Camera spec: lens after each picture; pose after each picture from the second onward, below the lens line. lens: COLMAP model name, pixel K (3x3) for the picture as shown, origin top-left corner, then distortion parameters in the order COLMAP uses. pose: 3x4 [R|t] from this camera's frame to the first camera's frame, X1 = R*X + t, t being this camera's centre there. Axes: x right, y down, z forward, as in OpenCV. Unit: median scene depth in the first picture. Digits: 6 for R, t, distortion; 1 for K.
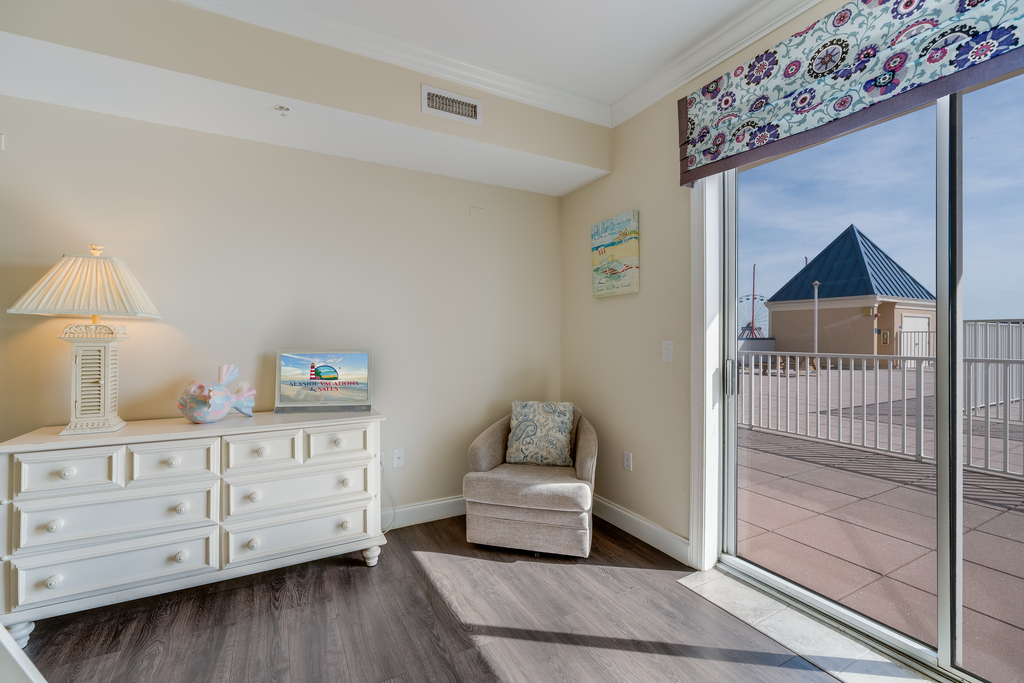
lens RADIAL K [[441.7, 0, 508.7], [0, 441.7, 337.6], [0, 0, 1]] dist [-0.002189, -0.000057]
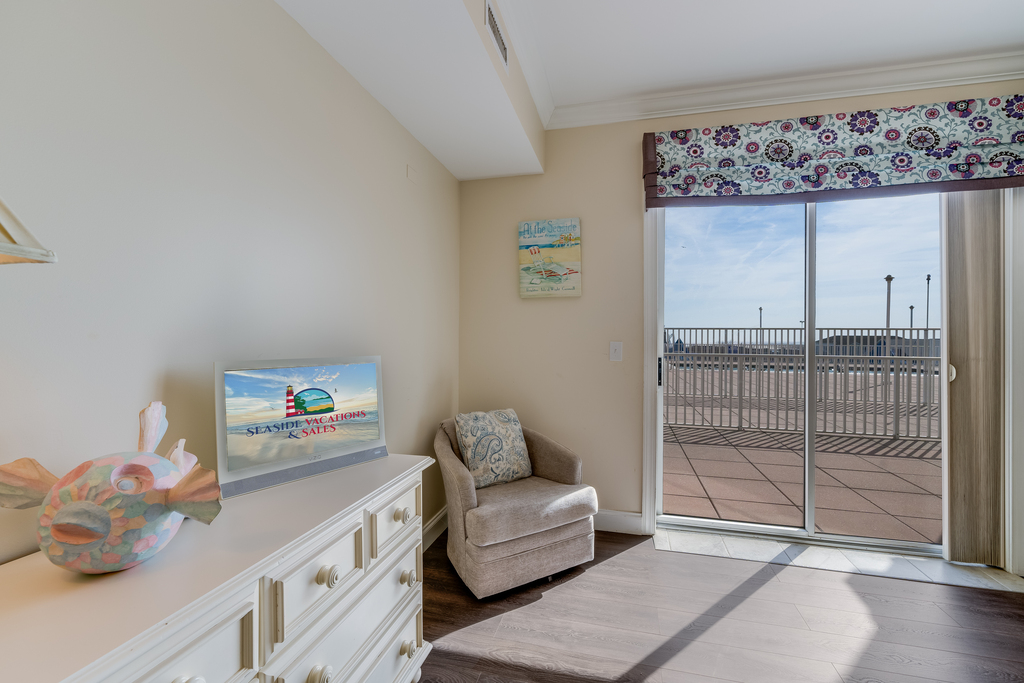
lens RADIAL K [[439.4, 0, 512.0], [0, 439.4, 341.5], [0, 0, 1]] dist [-0.000023, 0.000344]
pose [[0.675134, -0.000344, 0.737695, -0.751012], [-0.005927, 0.999965, 0.005891, 0.000496], [-0.737672, -0.008350, 0.675108, 0.518563]]
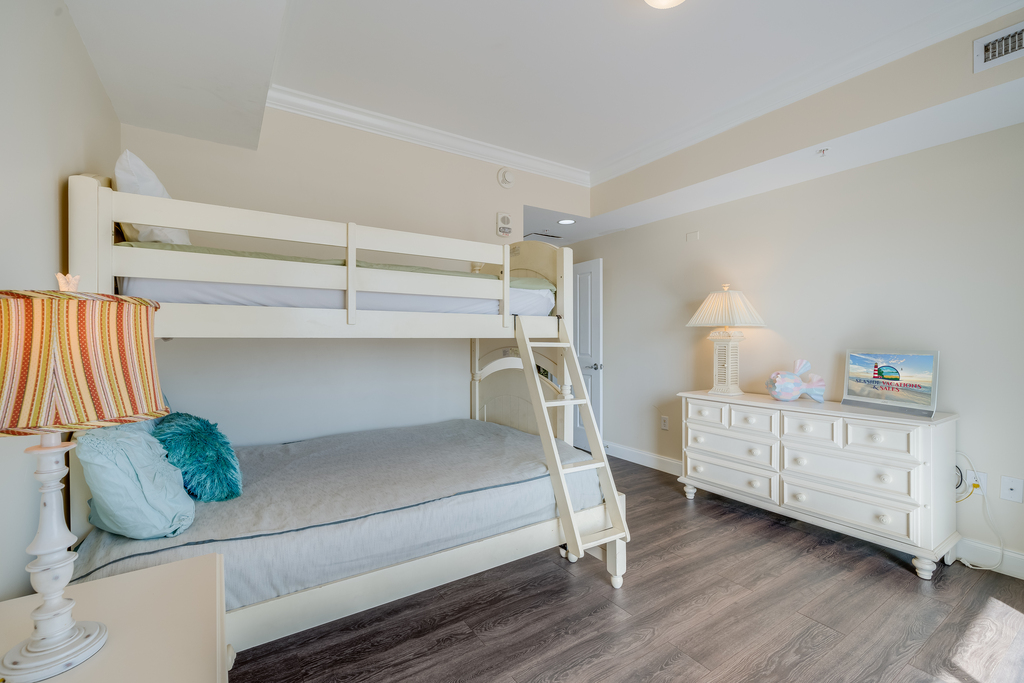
lens RADIAL K [[439.4, 0, 512.0], [0, 439.4, 341.5], [0, 0, 1]] dist [-0.000023, 0.000344]
pose [[0.088225, 0.006942, -0.996076, 0.615779], [0.003599, 0.999967, 0.007288, -0.005374], [0.996094, -0.004227, 0.088198, 0.036585]]
